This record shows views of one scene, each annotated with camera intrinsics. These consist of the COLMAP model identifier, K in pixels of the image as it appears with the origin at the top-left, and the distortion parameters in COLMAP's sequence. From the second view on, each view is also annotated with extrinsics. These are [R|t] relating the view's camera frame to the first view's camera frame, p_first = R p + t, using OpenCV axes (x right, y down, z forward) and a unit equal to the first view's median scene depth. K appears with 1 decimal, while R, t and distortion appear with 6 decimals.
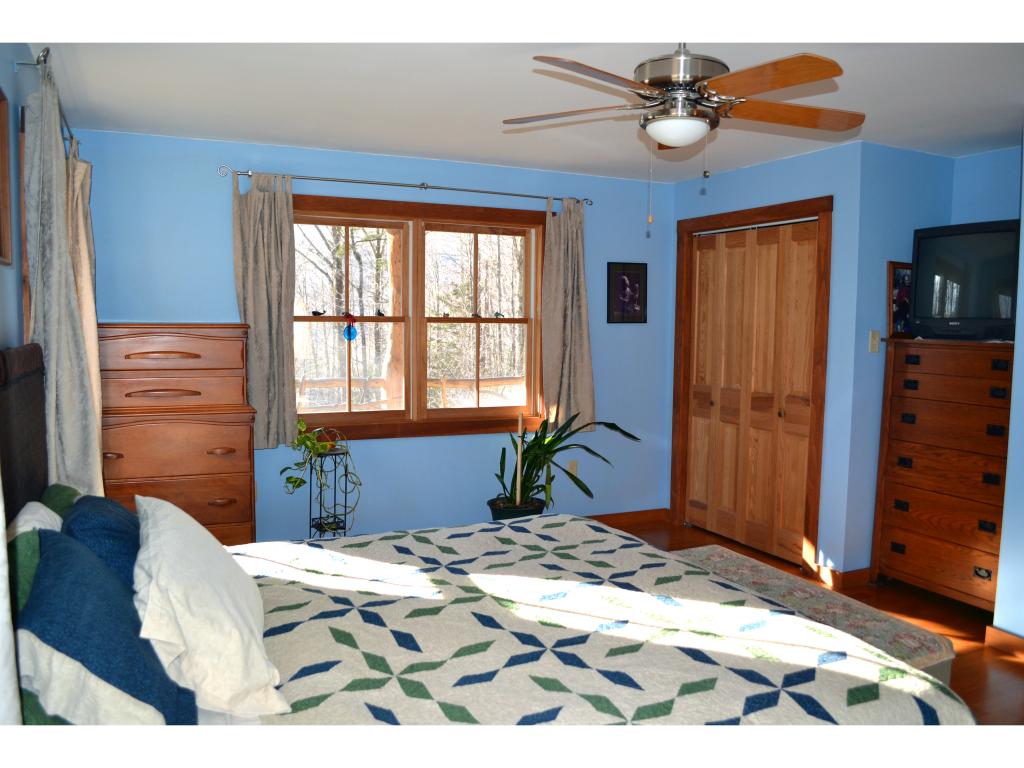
lens RADIAL K [[813.0, 0, 512.0], [0, 813.0, 384.0], [0, 0, 1]] dist [-0.064989, -0.000983]
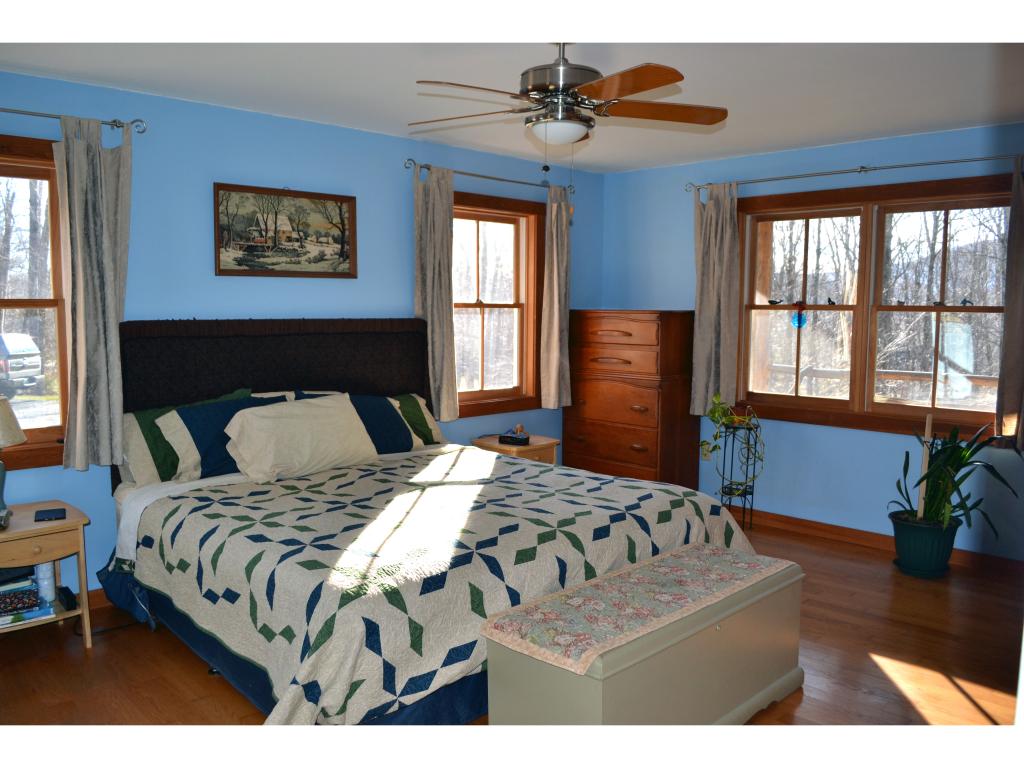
lens RADIAL K [[793.5, 0, 512.4], [0, 793.5, 410.3], [0, 0, 1]] dist [0.006635, -0.087790]
pose [[0.349120, 0.113862, -0.930135, 0.656367], [-0.074632, 0.992816, 0.093522, -0.015438], [0.934101, 0.036767, 0.355110, 0.288975]]
